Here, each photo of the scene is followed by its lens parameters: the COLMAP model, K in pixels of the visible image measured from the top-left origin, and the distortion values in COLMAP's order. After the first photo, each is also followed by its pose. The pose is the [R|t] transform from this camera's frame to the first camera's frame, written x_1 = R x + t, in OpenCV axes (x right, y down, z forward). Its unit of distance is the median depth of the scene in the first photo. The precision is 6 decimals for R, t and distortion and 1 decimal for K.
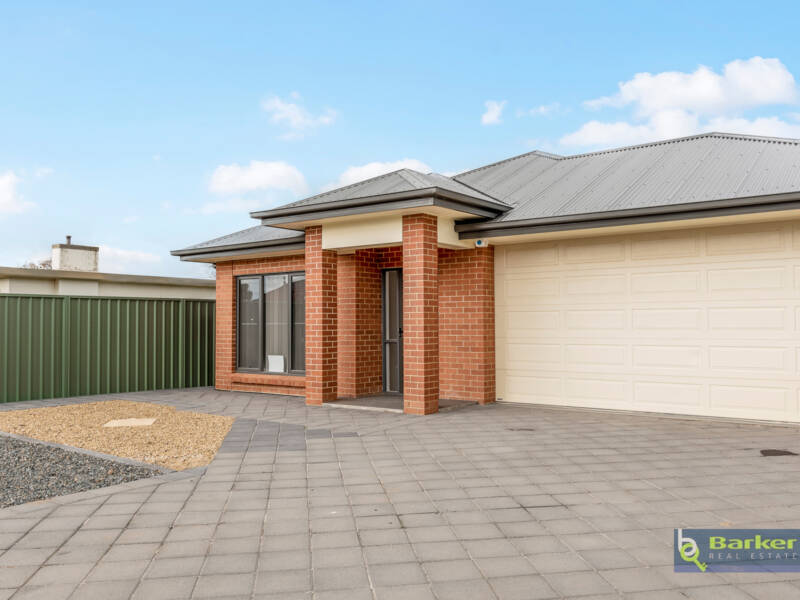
lens RADIAL K [[621.7, 0, 400.5], [0, 621.7, 298.9], [0, 0, 1]] dist [0.005142, -0.000957]
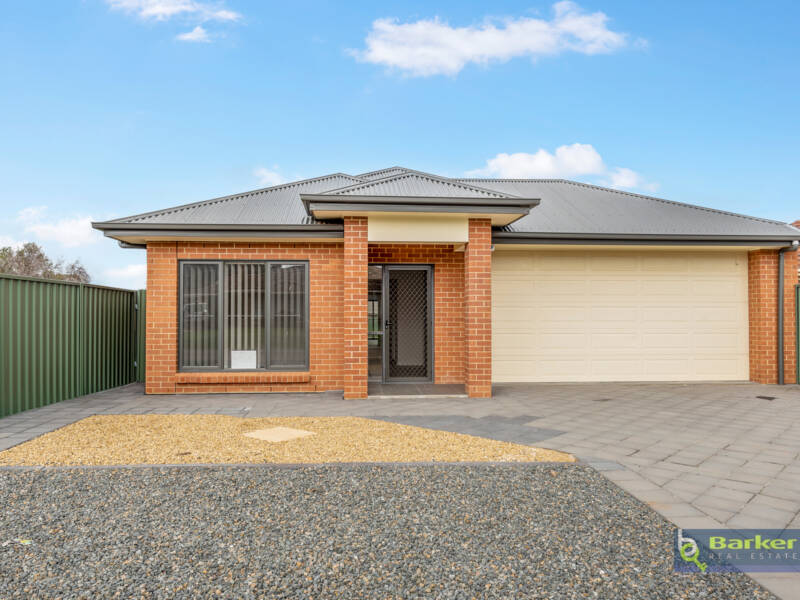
lens RADIAL K [[570.6, 0, 400.3], [0, 570.6, 301.6], [0, 0, 1]] dist [-0.012573, 0.000128]
pose [[0.793984, 0.021536, 0.607557, -0.618189], [-0.028434, 0.999594, 0.001725, 0.013333], [-0.607273, -0.018645, 0.794274, 0.236365]]
